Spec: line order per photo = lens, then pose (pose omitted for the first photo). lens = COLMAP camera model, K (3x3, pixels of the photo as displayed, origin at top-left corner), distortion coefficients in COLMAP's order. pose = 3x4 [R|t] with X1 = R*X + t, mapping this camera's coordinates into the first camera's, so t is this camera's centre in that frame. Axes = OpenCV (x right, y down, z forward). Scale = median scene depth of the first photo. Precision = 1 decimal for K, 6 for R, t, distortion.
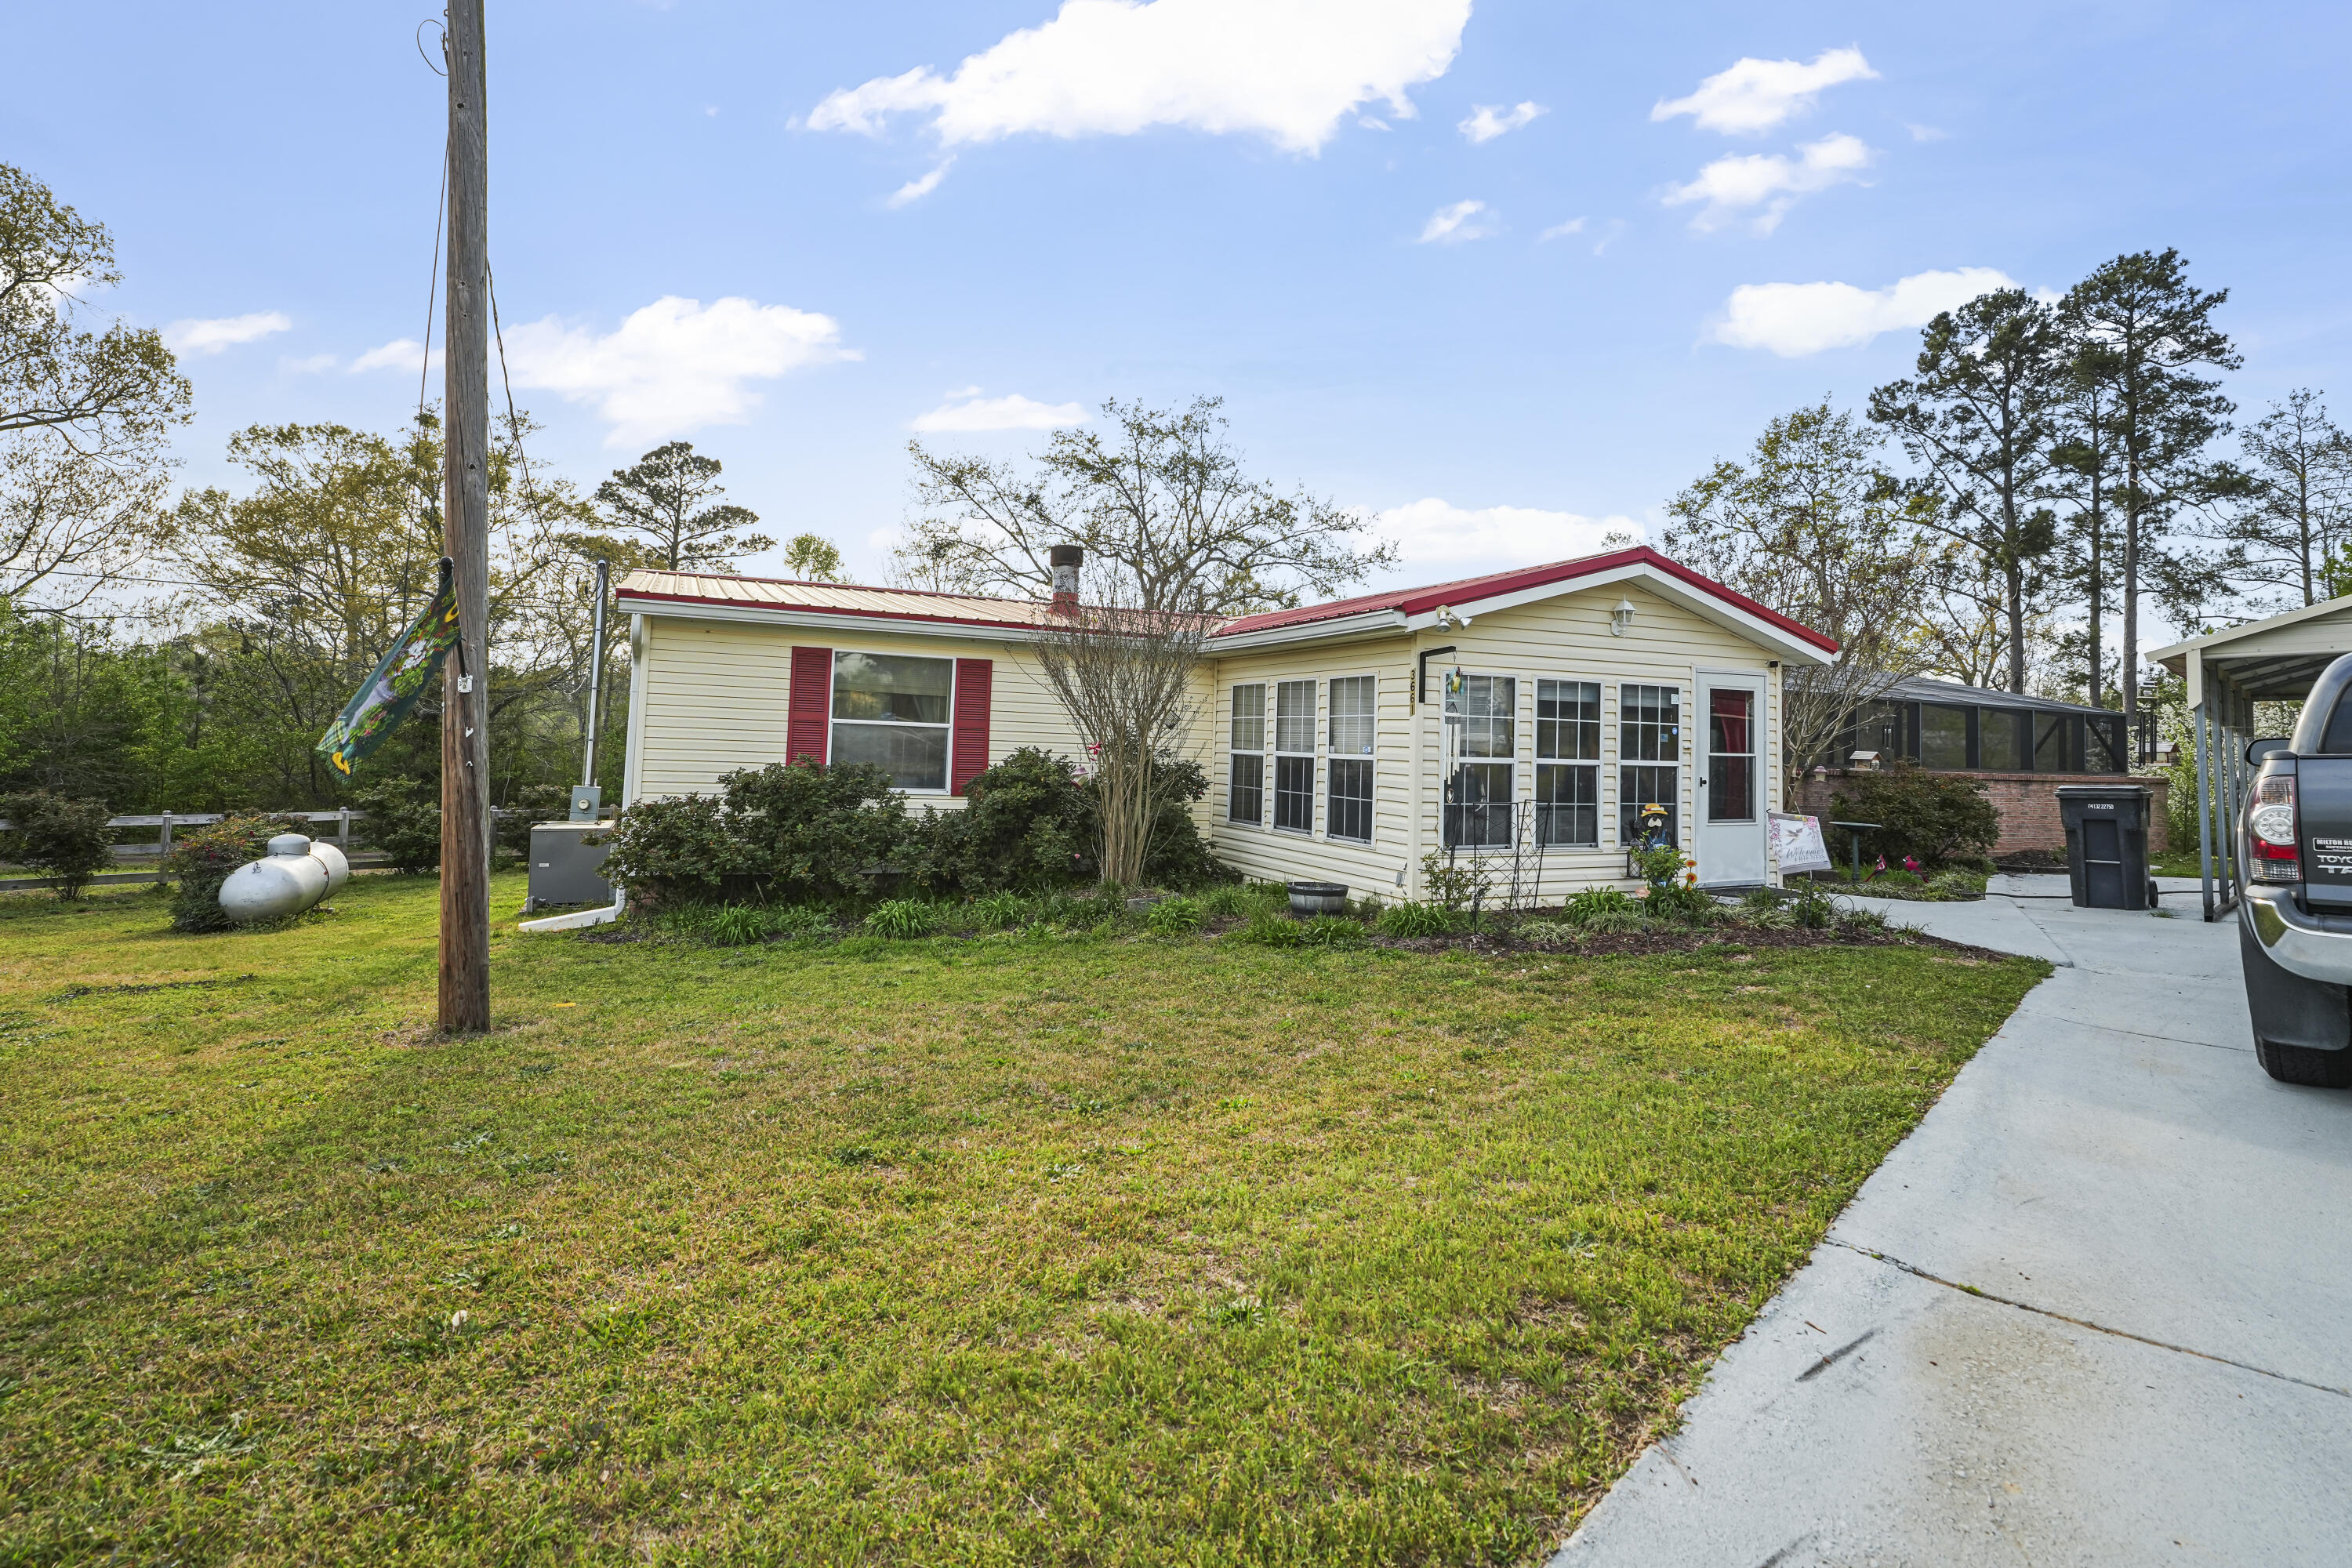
lens RADIAL K [[1087.8, 0, 1173.6], [0, 1087.8, 705.6], [0, 0, 1]] dist [-0.015198, 0.009850]
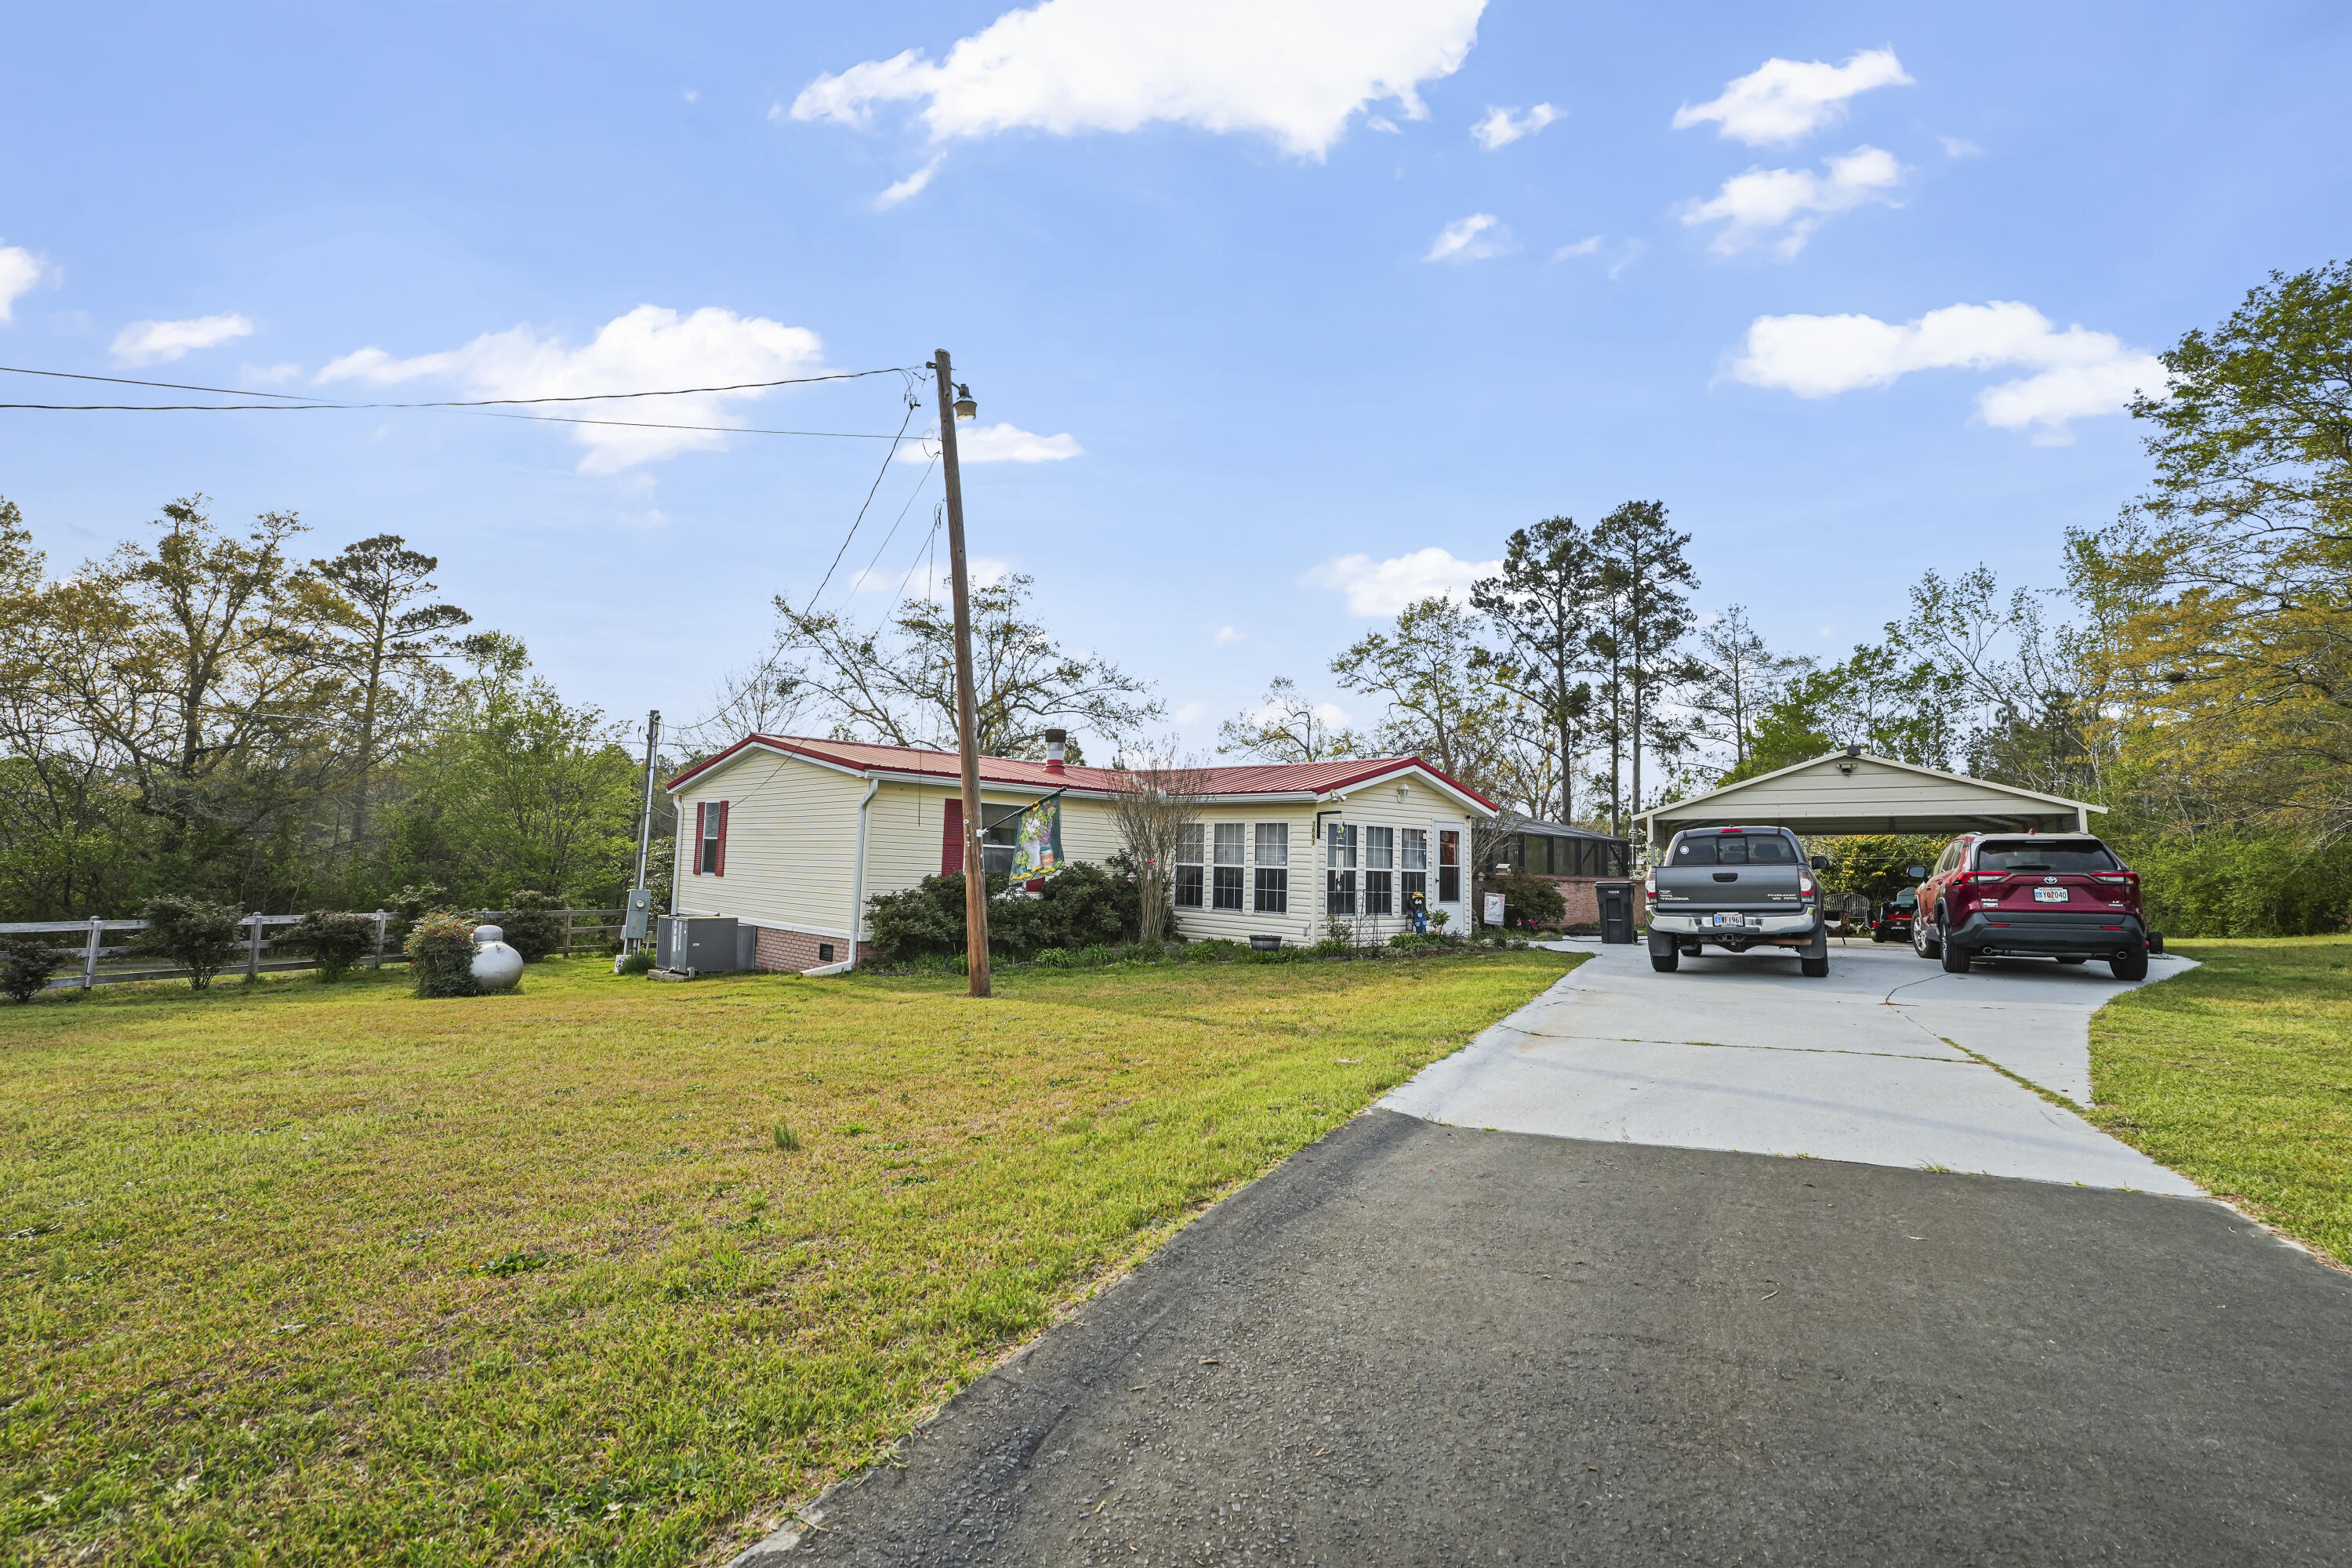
lens RADIAL K [[1094.6, 0, 1174.8], [0, 1094.6, 776.7], [0, 0, 1]] dist [-0.016813, 0.010648]
pose [[0.948532, 0.026239, 0.315592, -0.098843], [-0.015136, 0.999179, -0.037584, -0.005573], [-0.316319, 0.030873, 0.948150, -0.118449]]
